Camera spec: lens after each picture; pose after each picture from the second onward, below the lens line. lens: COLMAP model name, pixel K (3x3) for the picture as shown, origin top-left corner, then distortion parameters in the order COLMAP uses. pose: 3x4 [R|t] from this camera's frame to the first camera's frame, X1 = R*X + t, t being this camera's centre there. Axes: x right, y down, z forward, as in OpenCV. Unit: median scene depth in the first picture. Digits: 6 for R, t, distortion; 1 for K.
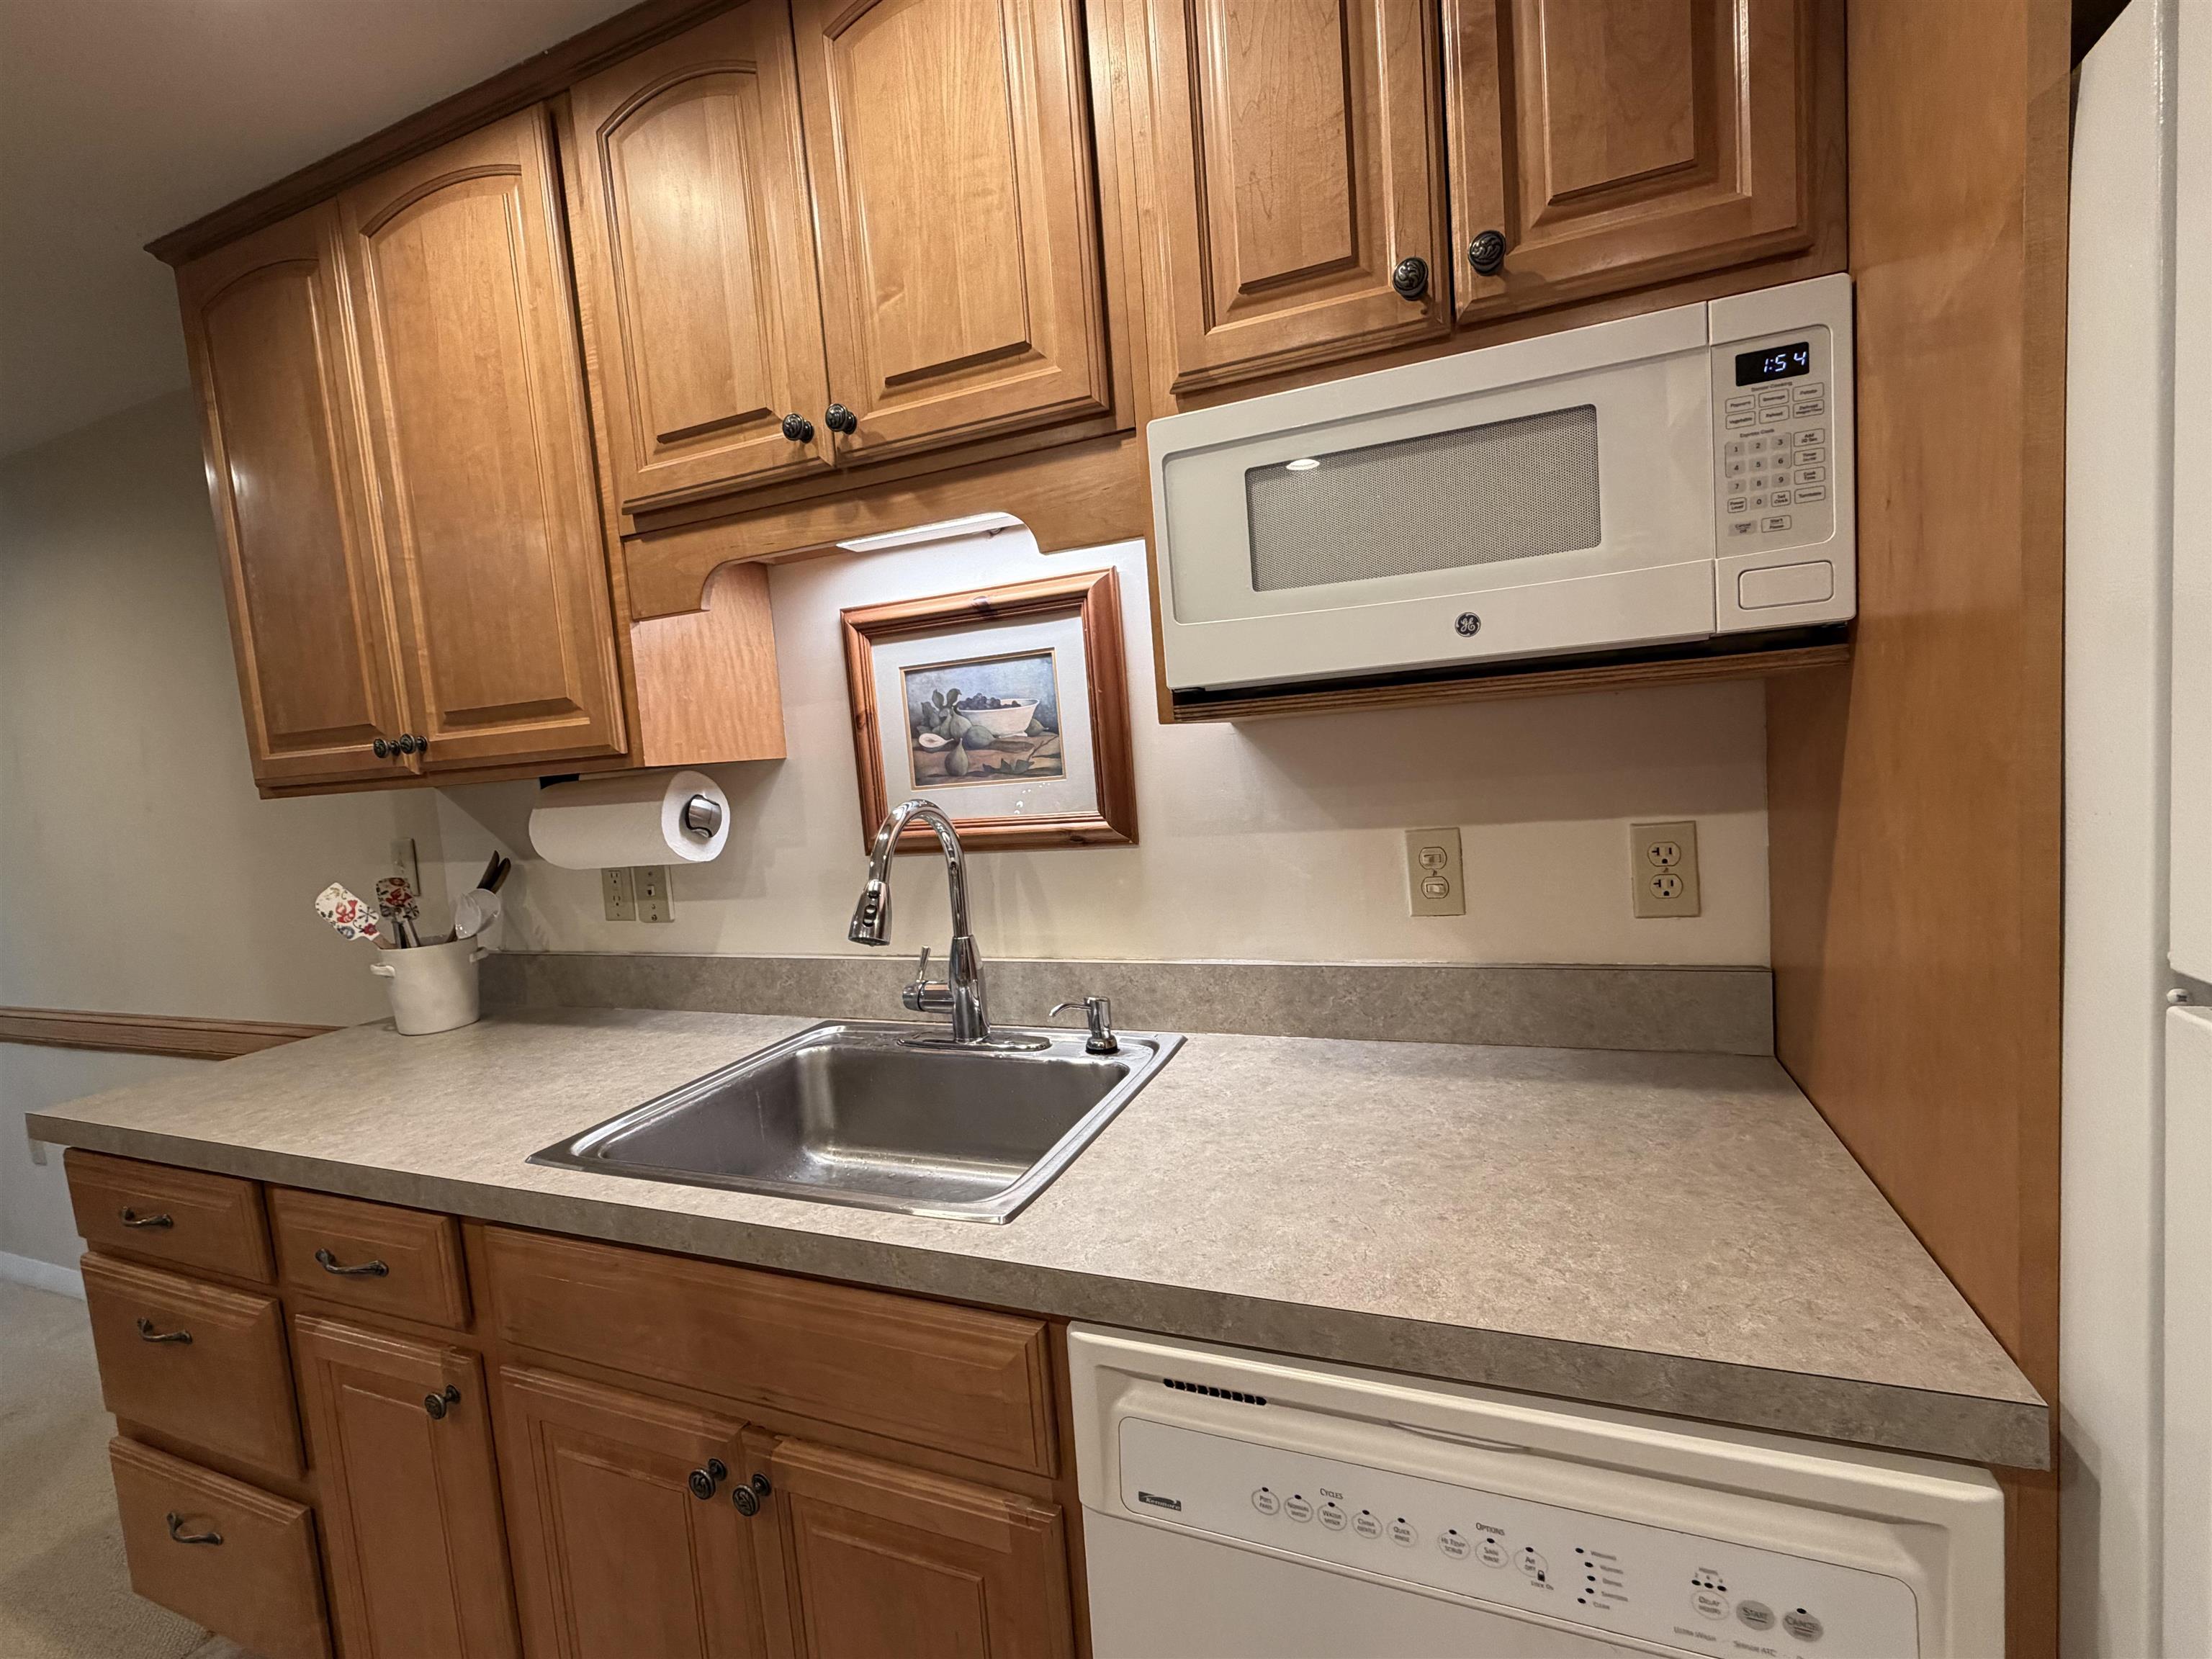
lens RADIAL K [[985.9, 0, 1098.6], [0, 985.9, 832.3], [0, 0, 1]] dist [-0.003426, -0.000588]
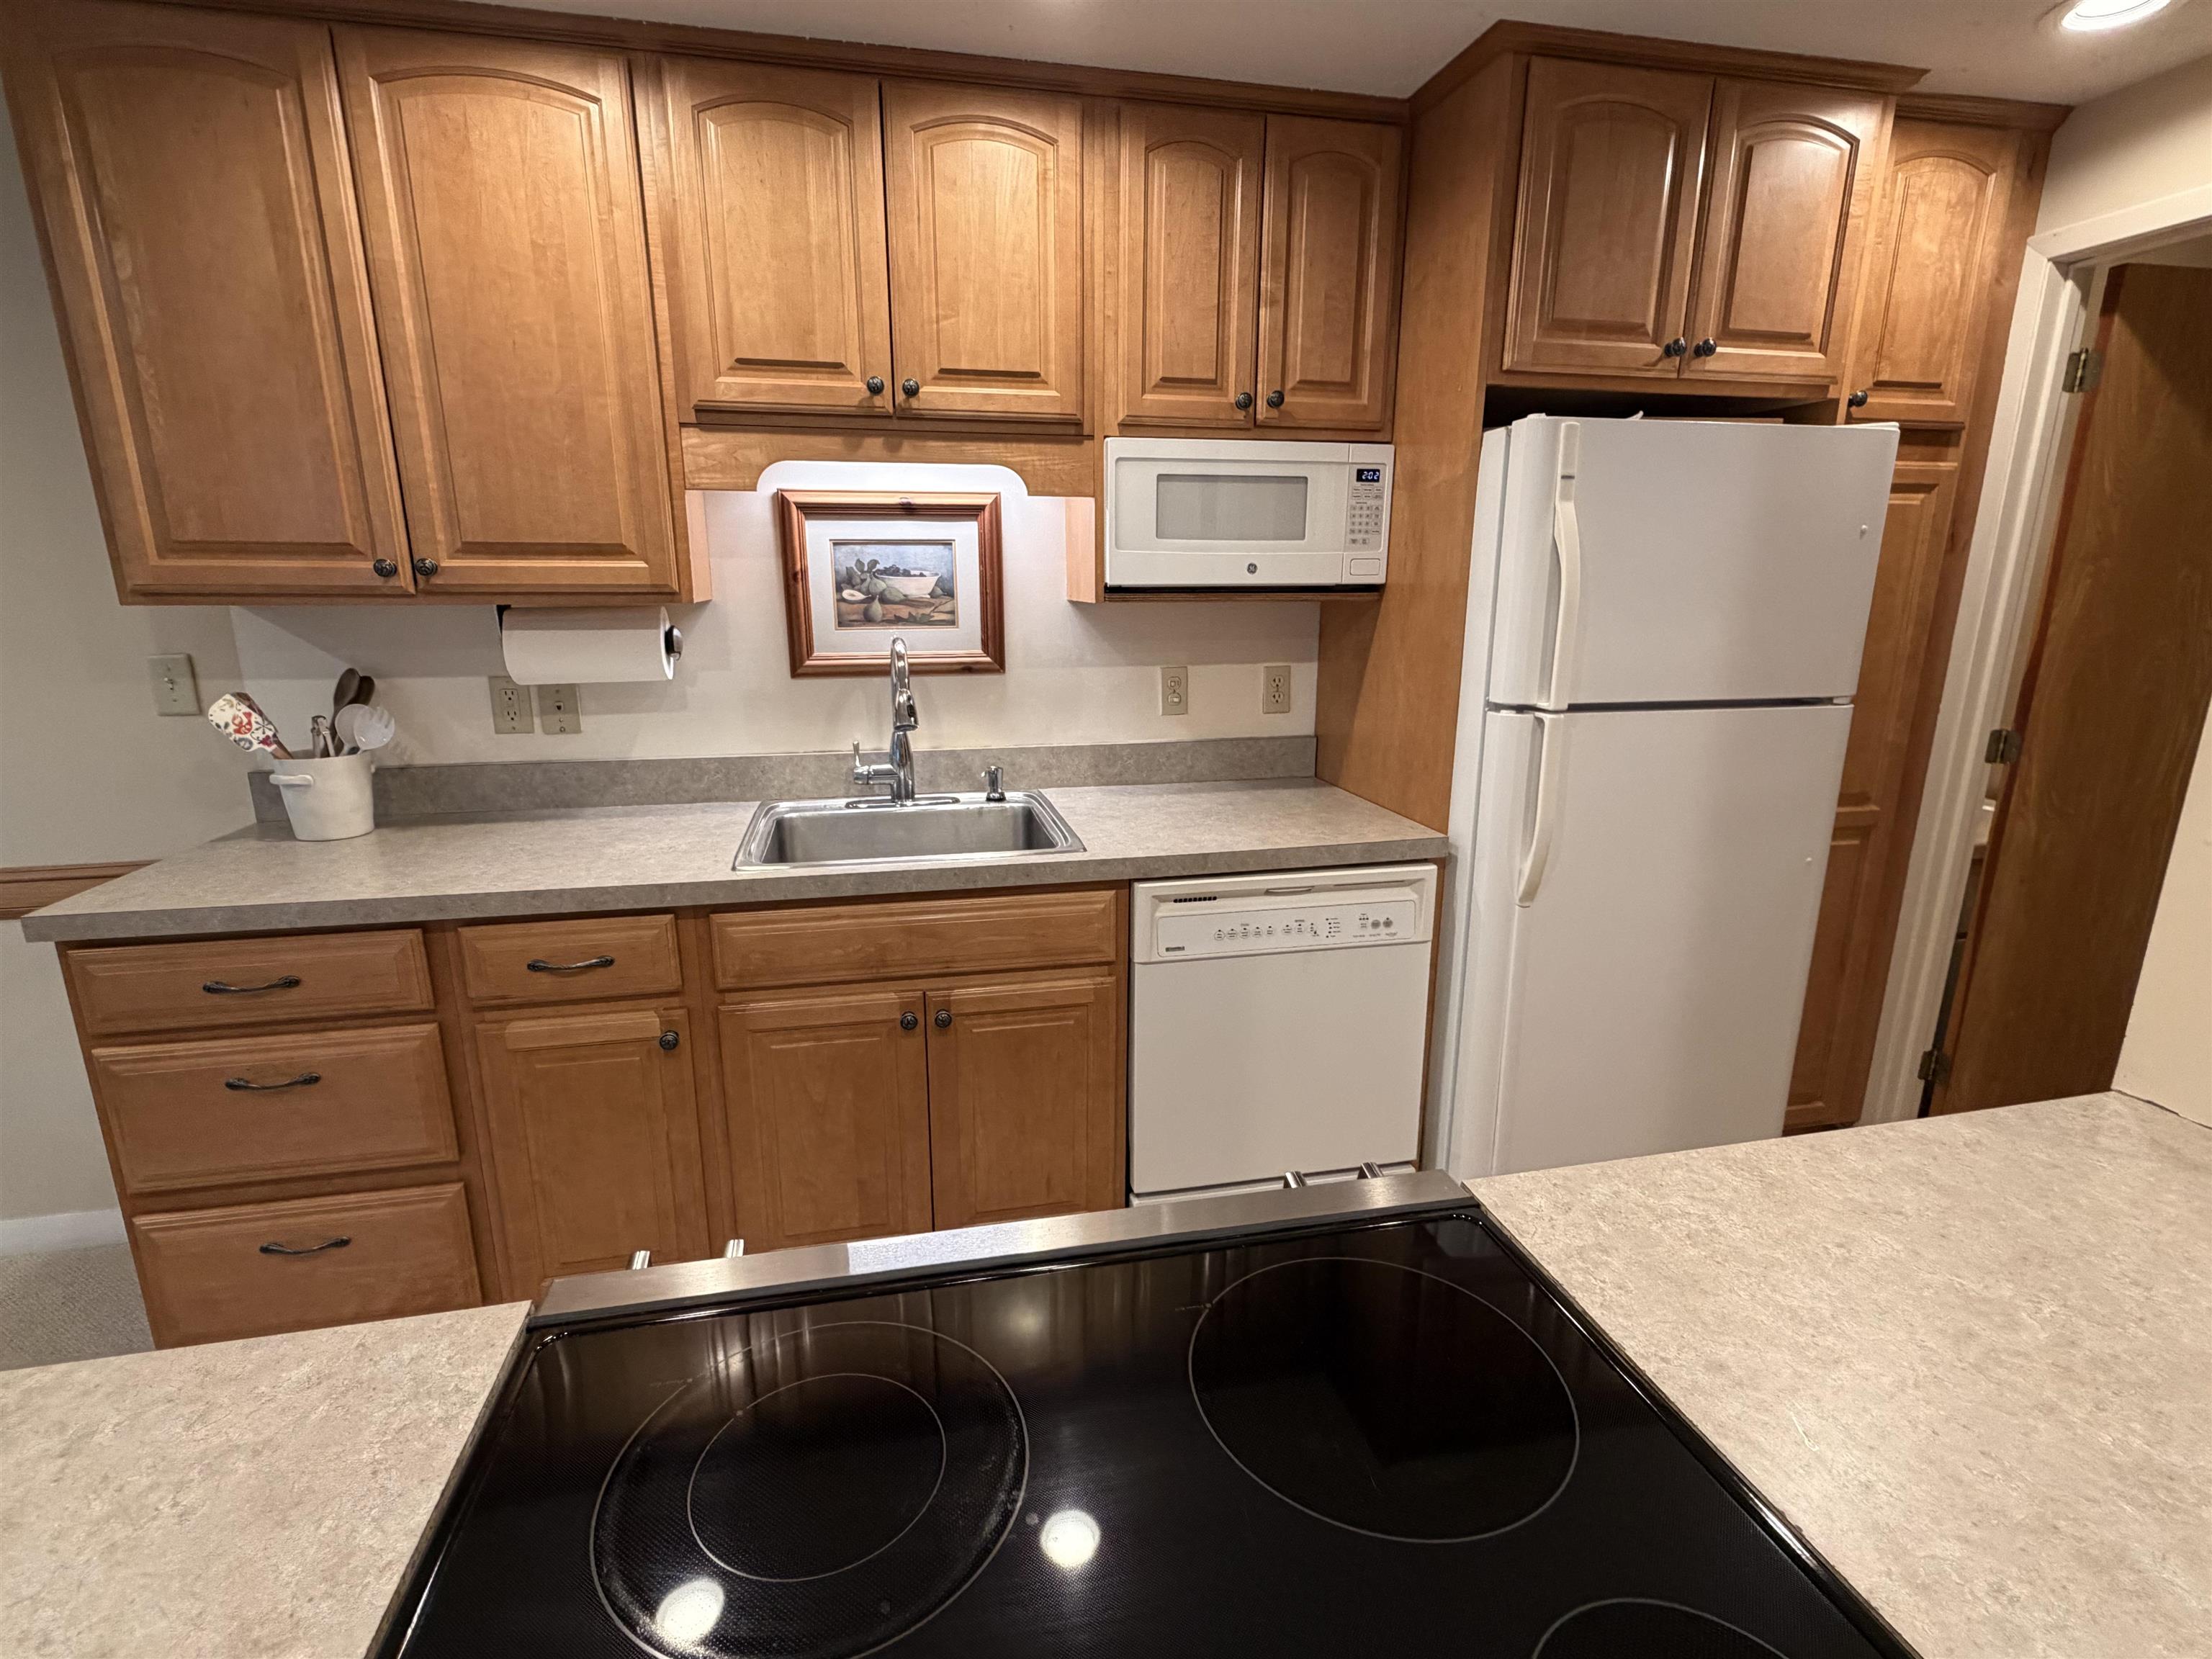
lens RADIAL K [[1042.7, 0, 1101.6], [0, 1042.7, 830.4], [0, 0, 1]] dist [-0.001979, -0.000304]
pose [[0.817523, -0.059958, 0.572766, -0.897978], [-0.015782, 0.991859, 0.126356, 0.054780], [-0.575679, -0.112339, 0.809922, -0.528819]]
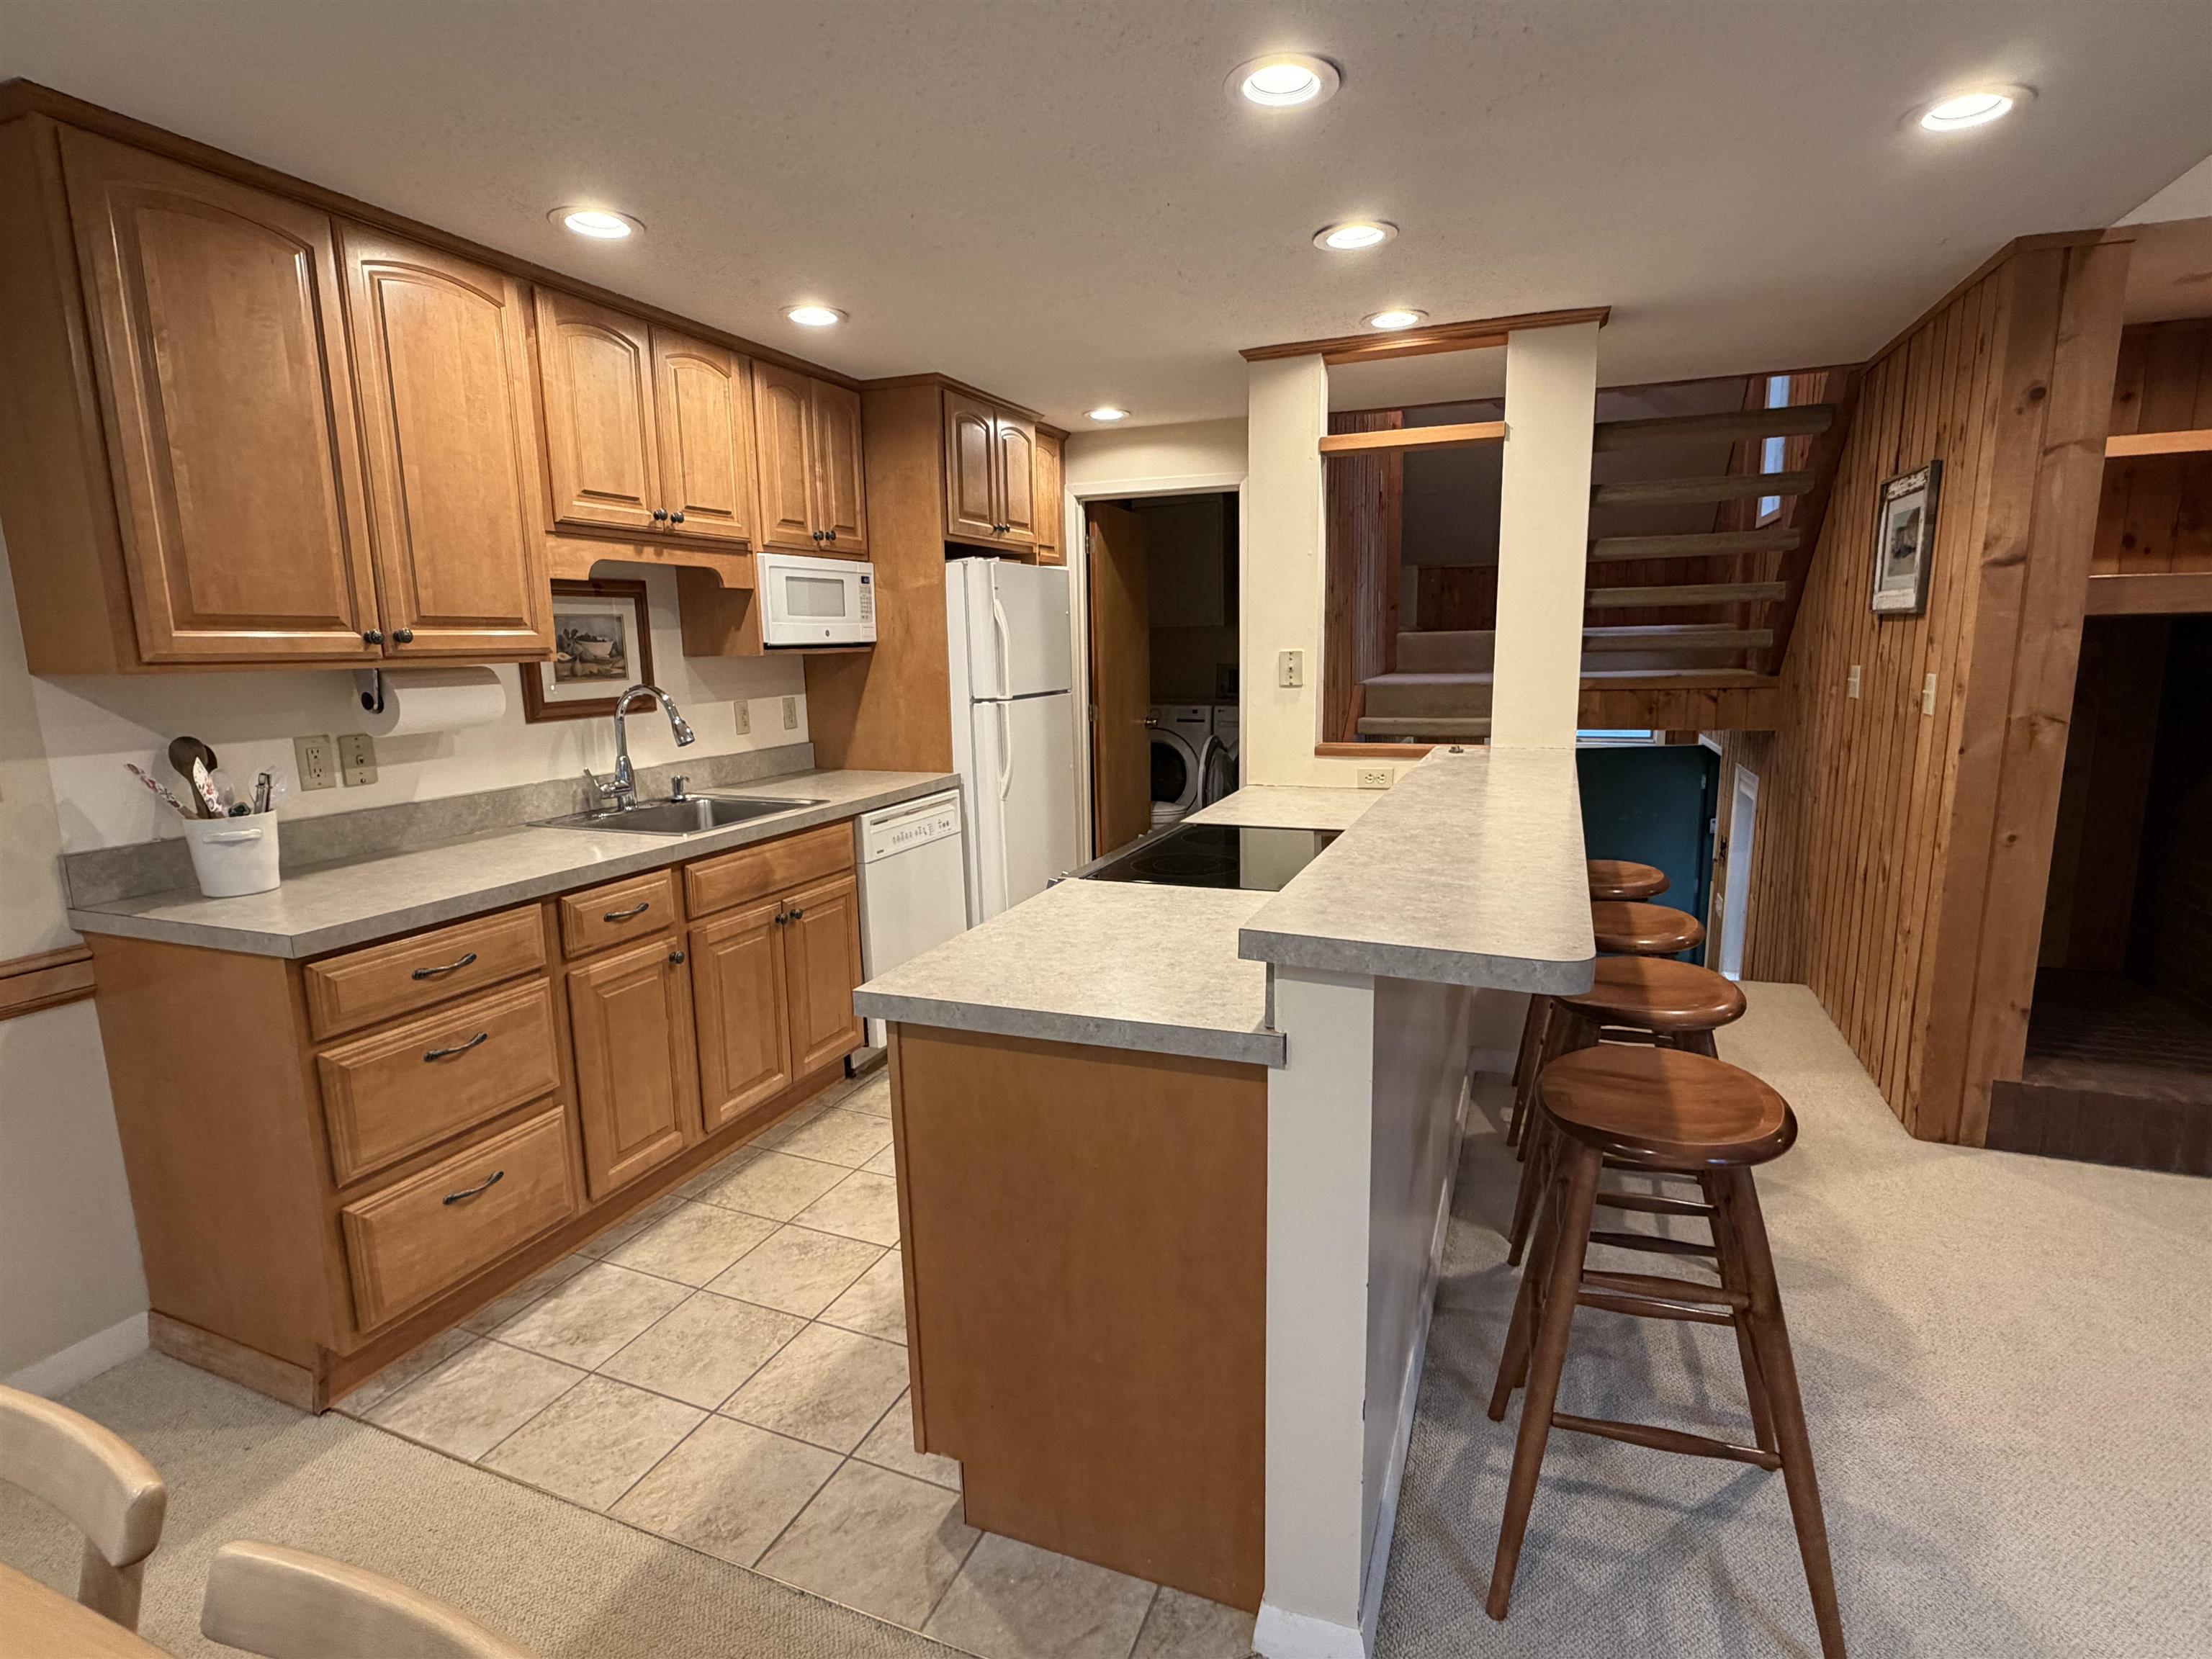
lens RADIAL K [[1098.5, 0, 1104.0], [0, 1098.5, 831.3], [0, 0, 1]] dist [-0.002753, -0.000444]
pose [[-0.012735, -0.097715, 0.995133, -2.662244], [0.101230, 0.989974, 0.098504, 0.152087], [-0.994781, 0.101992, -0.002716, 0.059259]]
